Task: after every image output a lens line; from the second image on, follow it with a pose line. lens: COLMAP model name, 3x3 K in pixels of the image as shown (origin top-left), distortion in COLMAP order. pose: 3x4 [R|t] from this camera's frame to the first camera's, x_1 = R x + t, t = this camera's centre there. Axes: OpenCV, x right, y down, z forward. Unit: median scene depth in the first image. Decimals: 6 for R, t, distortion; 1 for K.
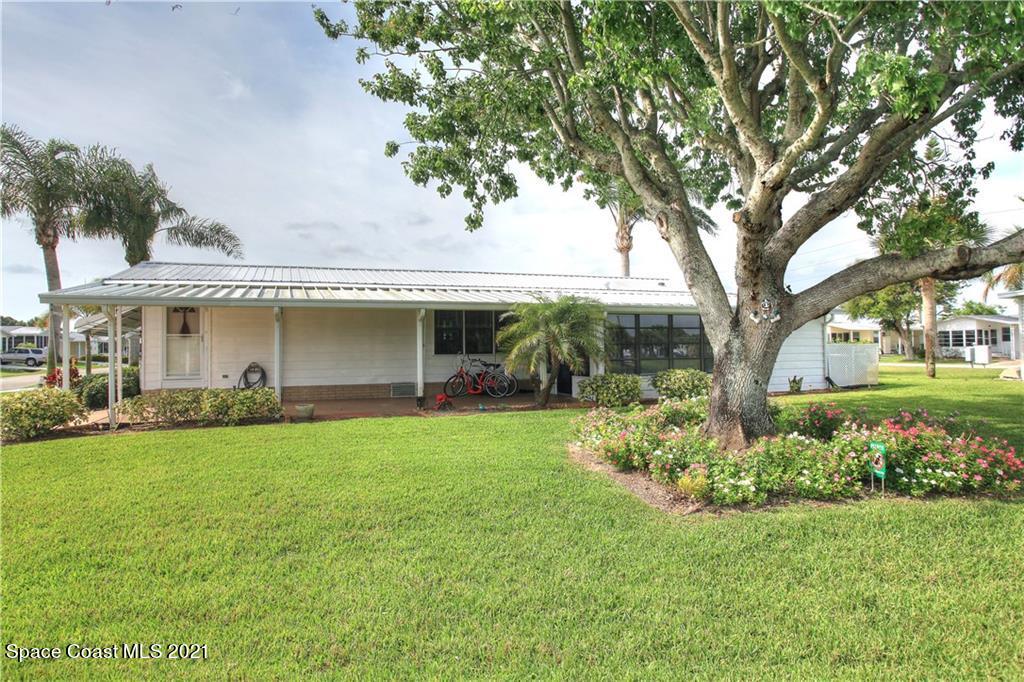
lens RADIAL K [[581.6, 0, 513.2], [0, 581.6, 343.9], [0, 0, 1]] dist [-0.034465, 0.001983]
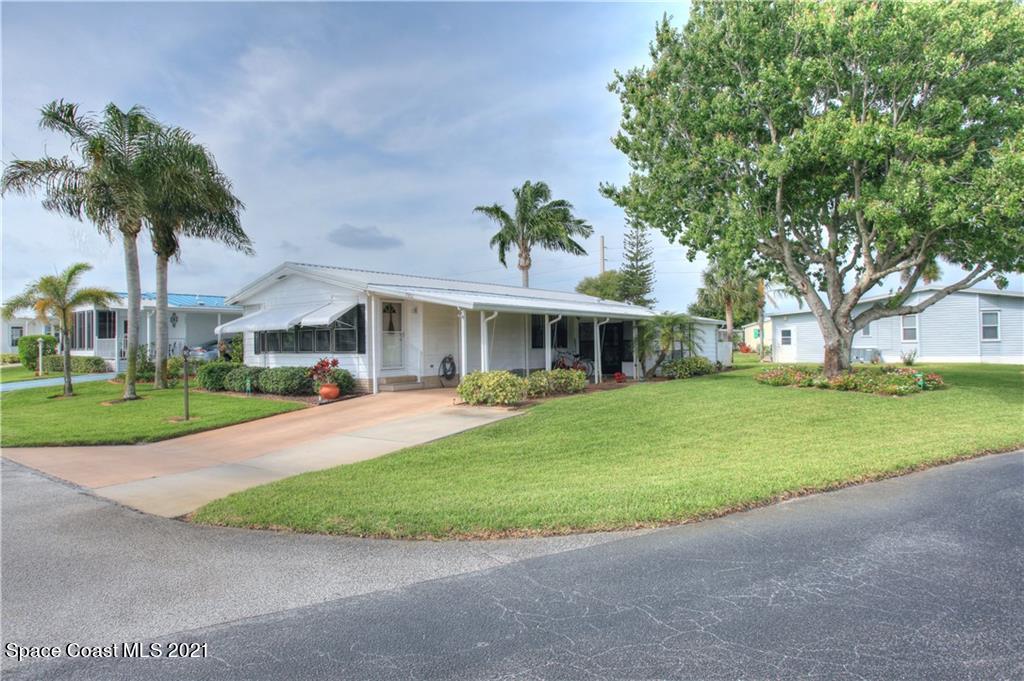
lens RADIAL K [[581.6, 0, 521.3], [0, 581.6, 341.1], [0, 0, 1]] dist [-0.034465, 0.001983]
pose [[0.844193, 0.004930, 0.536016, -0.983001], [-0.003270, 0.999986, -0.004046, 0.007424], [-0.536029, 0.001663, 0.844198, -0.146216]]
